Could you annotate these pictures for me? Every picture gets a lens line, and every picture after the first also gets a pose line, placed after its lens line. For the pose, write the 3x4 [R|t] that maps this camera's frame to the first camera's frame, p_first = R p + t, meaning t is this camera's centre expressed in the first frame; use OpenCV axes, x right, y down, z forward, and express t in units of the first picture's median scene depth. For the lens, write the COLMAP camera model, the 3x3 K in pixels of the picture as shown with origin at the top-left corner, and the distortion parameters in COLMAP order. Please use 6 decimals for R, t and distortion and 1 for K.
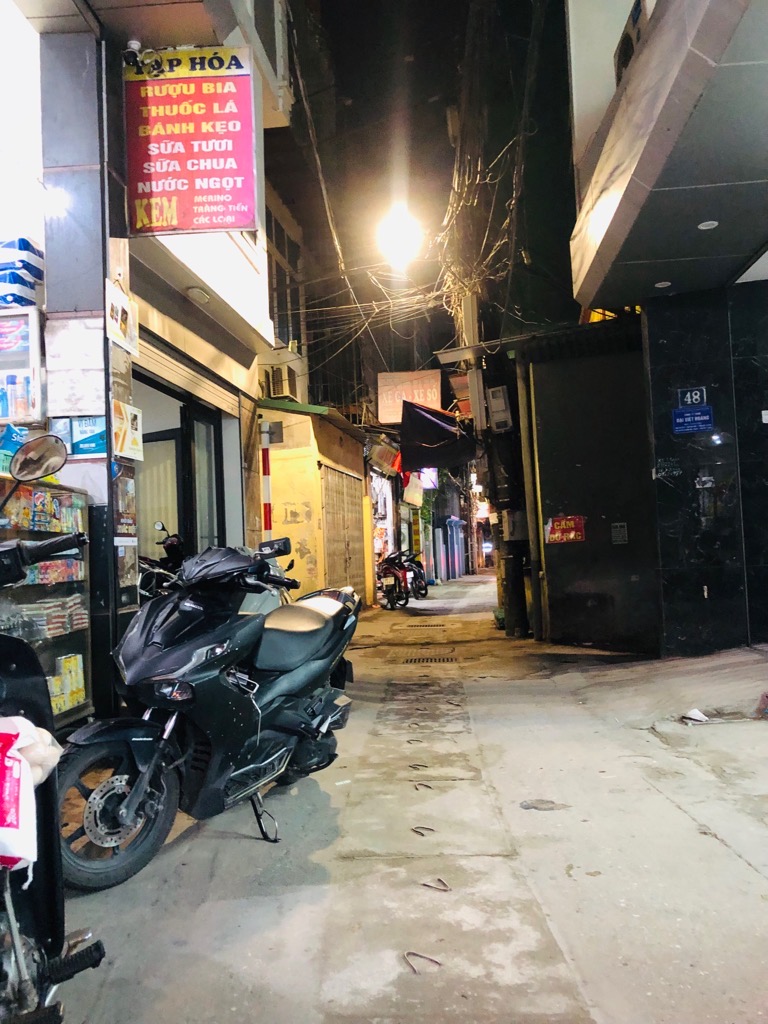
lens RADIAL K [[847.5, 0, 384.0], [0, 847.5, 510.0], [0, 0, 1]] dist [-0.004824, -0.000417]
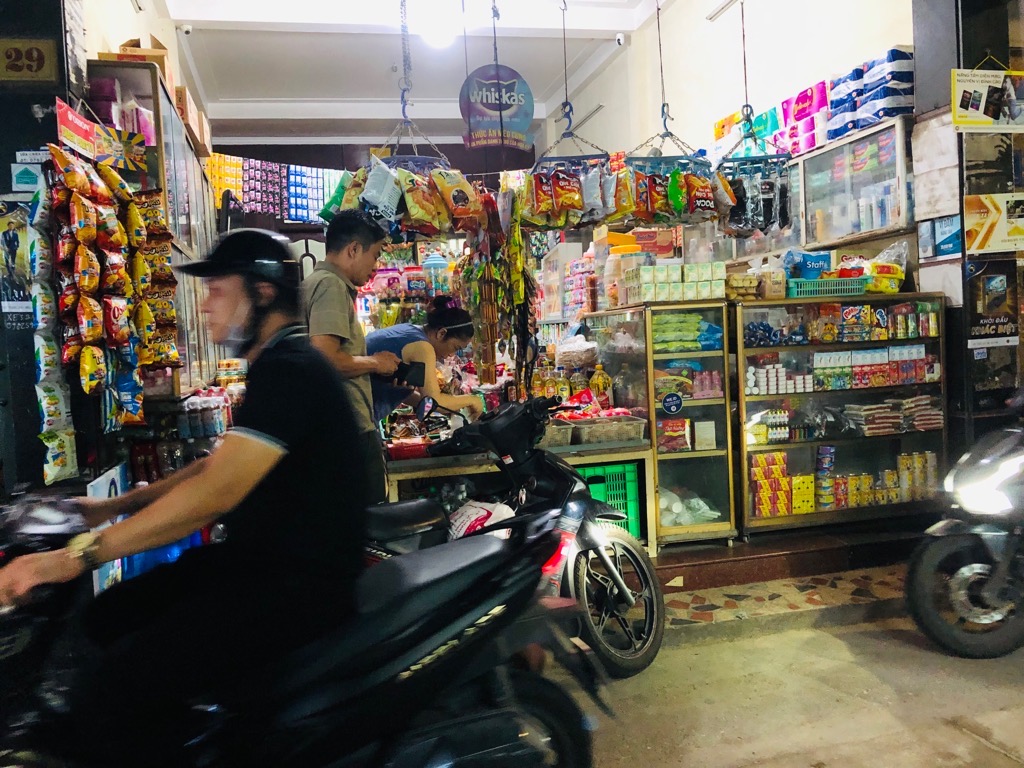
lens RADIAL K [[838.5, 0, 500.5], [0, 838.5, 382.5], [0, 0, 1]] dist [0.005969, 0.000626]
pose [[0.275333, 0.074833, -0.958432, 0.461378], [0.095850, 0.989861, 0.104823, -0.071698], [0.956559, -0.120727, 0.265369, 0.220998]]
